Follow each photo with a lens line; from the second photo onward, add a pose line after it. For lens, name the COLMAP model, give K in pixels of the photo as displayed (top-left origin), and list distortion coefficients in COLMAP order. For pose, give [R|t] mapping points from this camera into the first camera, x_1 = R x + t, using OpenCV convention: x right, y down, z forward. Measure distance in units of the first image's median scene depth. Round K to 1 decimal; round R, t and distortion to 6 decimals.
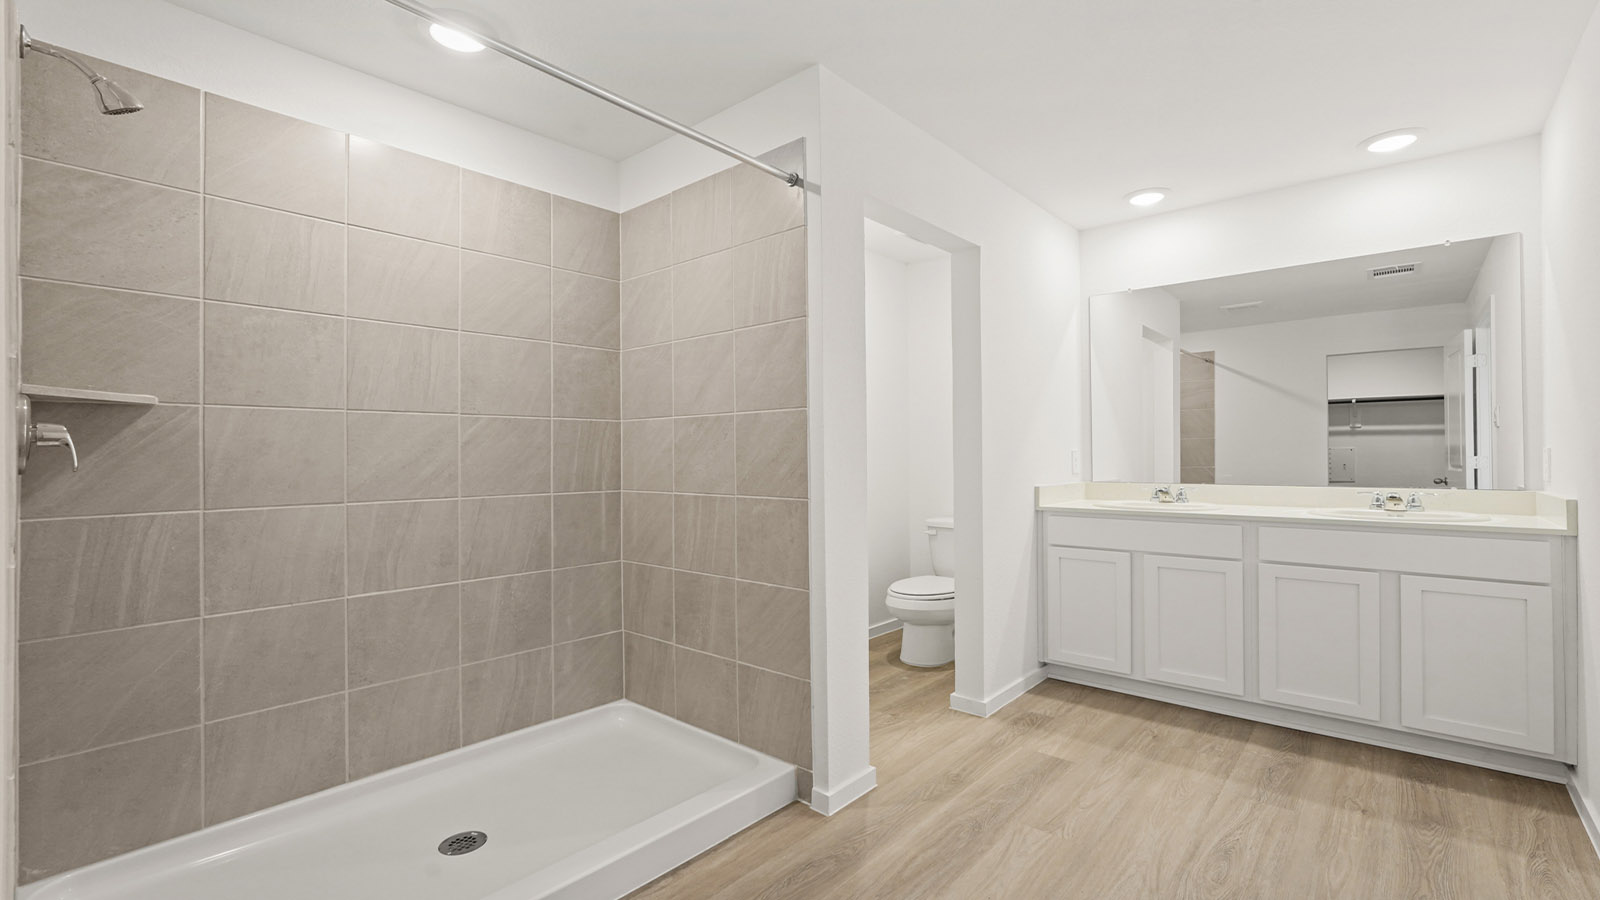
lens RADIAL K [[706.6, 0, 784.2], [0, 706.6, 450.8], [0, 0, 1]] dist [0.003427, 0.000629]
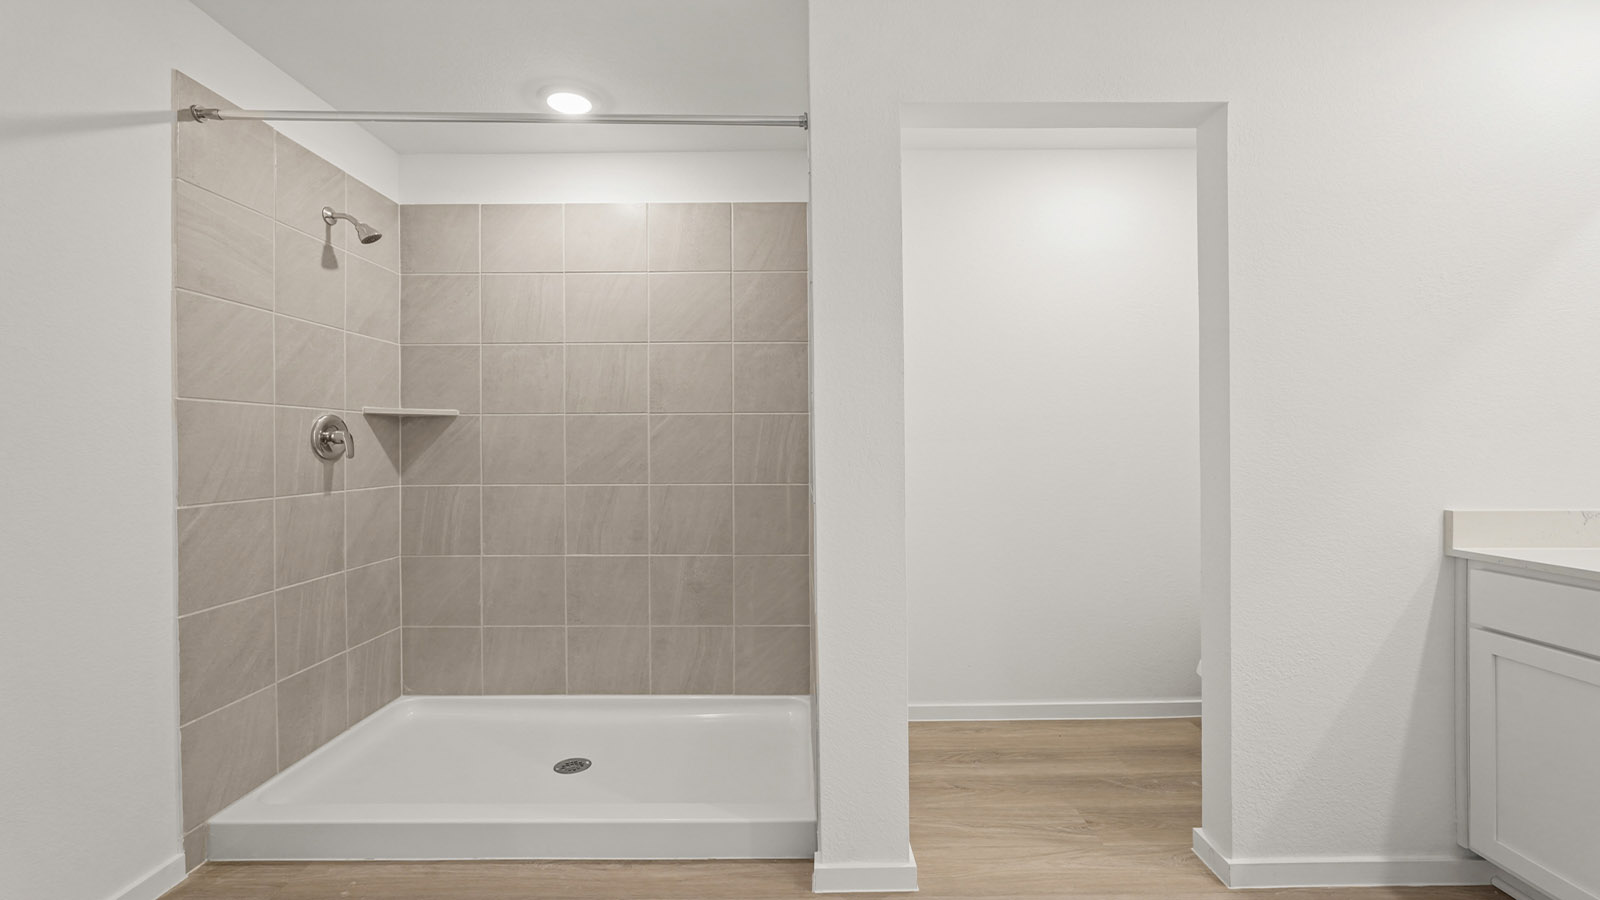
lens RADIAL K [[702.1, 0, 795.2], [0, 702.1, 450.3], [0, 0, 1]] dist [-0.003812, 0.000703]
pose [[0.667082, 0.007517, -0.744946, 0.581380], [0.003489, 0.999907, 0.013214, -0.004733], [0.744976, -0.011413, 0.666994, 0.402559]]
